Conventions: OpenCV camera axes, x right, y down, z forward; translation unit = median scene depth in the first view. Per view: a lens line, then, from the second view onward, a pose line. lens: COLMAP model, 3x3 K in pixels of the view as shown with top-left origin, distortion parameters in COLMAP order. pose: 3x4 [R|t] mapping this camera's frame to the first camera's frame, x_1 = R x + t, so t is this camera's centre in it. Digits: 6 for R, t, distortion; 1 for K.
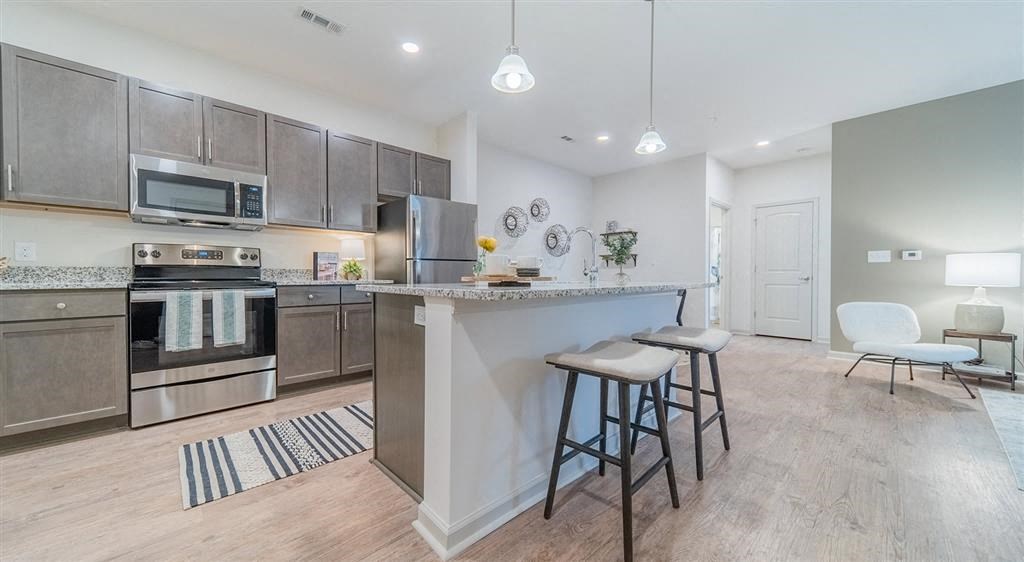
lens RADIAL K [[367.5, 0, 517.8], [0, 367.5, 280.6], [0, 0, 1]] dist [0.003631, 0.000150]
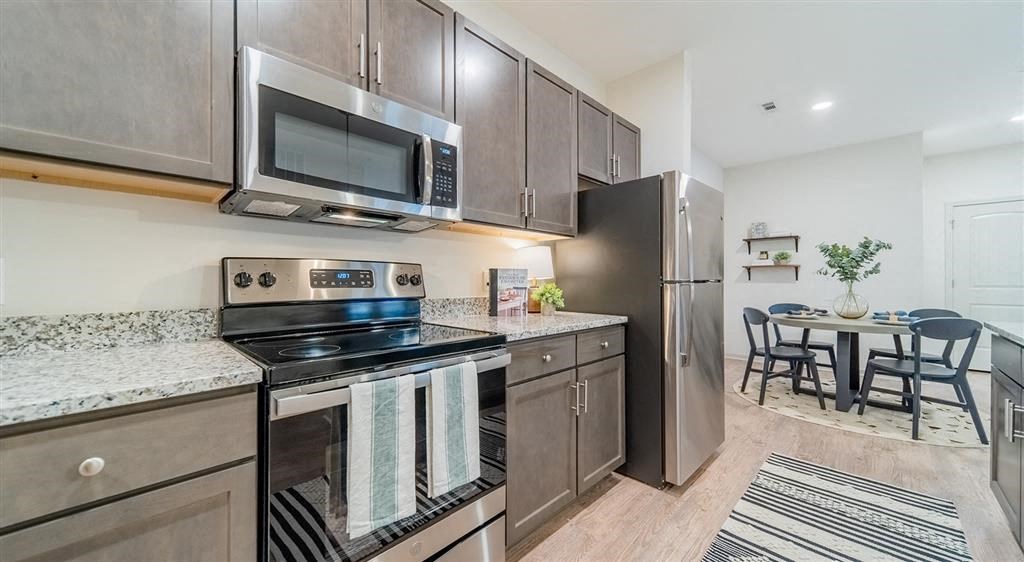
lens RADIAL K [[367.5, 0, 506.8], [0, 367.5, 278.5], [0, 0, 1]] dist [0.003631, 0.000150]
pose [[0.999561, -0.001819, 0.029560, -0.676507], [0.002404, 0.999802, -0.019761, -0.062539], [-0.029518, 0.019823, 0.999368, 0.510814]]
